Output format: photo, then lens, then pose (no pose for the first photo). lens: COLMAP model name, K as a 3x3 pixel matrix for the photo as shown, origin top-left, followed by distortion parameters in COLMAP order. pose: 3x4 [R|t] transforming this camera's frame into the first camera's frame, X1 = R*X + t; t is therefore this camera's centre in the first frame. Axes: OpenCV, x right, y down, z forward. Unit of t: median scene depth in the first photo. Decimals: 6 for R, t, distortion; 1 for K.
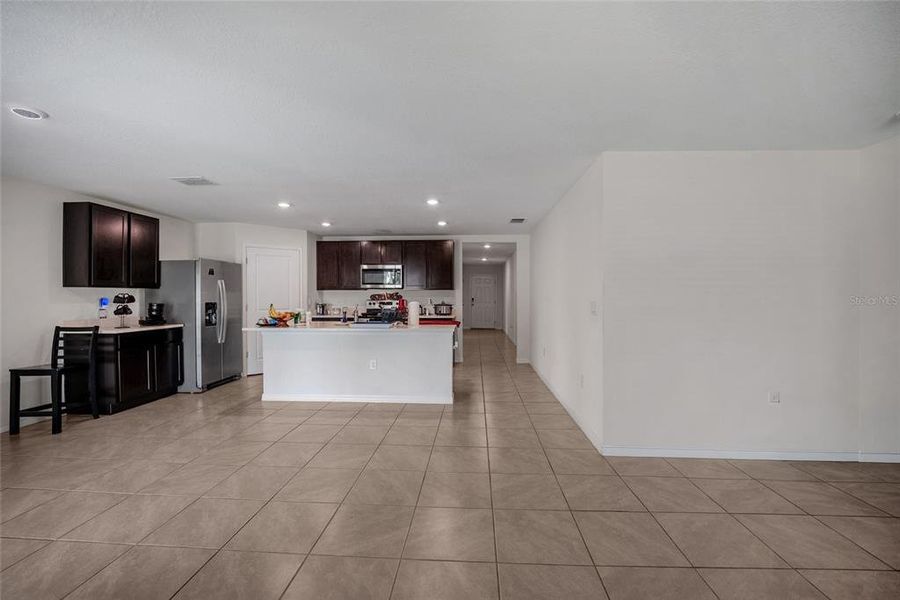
lens RADIAL K [[383.0, 0, 438.9], [0, 383.0, 299.0], [0, 0, 1]] dist [-0.013721, 0.000340]
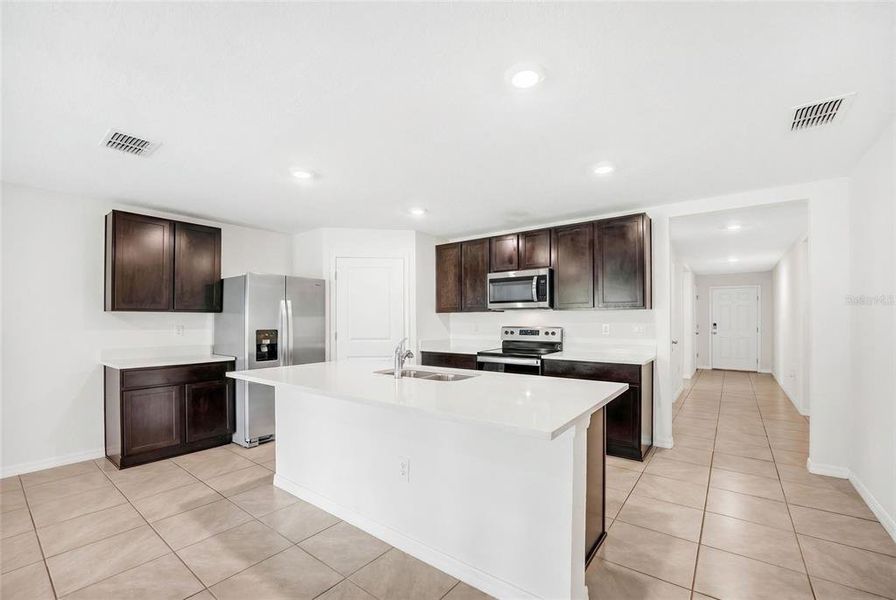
lens RADIAL K [[374.3, 0, 442.3], [0, 374.3, 317.5], [0, 0, 1]] dist [-0.032736, 0.004715]
pose [[0.839697, -0.005560, -0.543027, 0.104733], [-0.001800, 0.999914, -0.013022, -0.006578], [0.543052, 0.011912, 0.839615, 0.582919]]
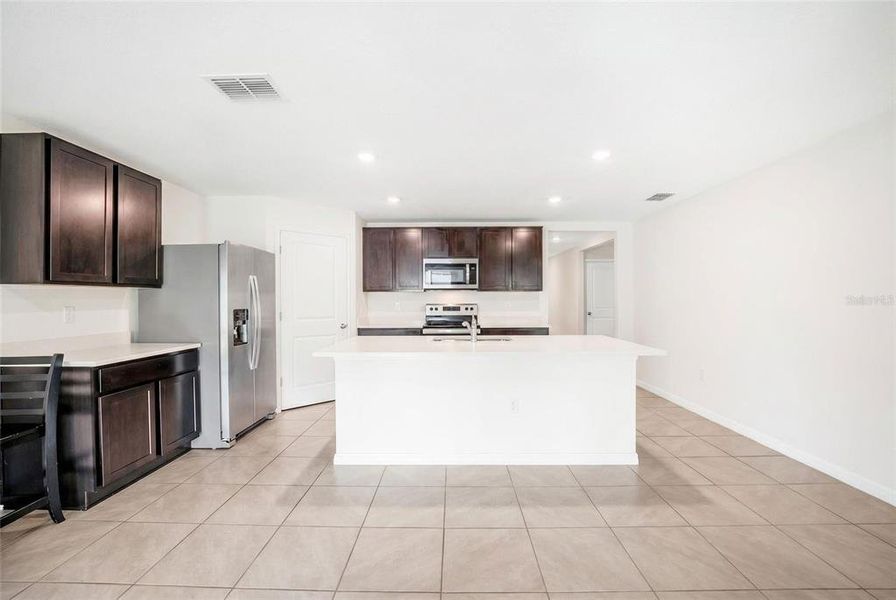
lens RADIAL K [[381.3, 0, 436.9], [0, 381.3, 299.0], [0, 0, 1]] dist [-0.013721, 0.000340]
pose [[0.998512, -0.001296, 0.054509, -0.302980], [0.001634, 0.999980, -0.006154, -0.004320], [-0.054500, 0.006234, 0.998494, 0.333047]]
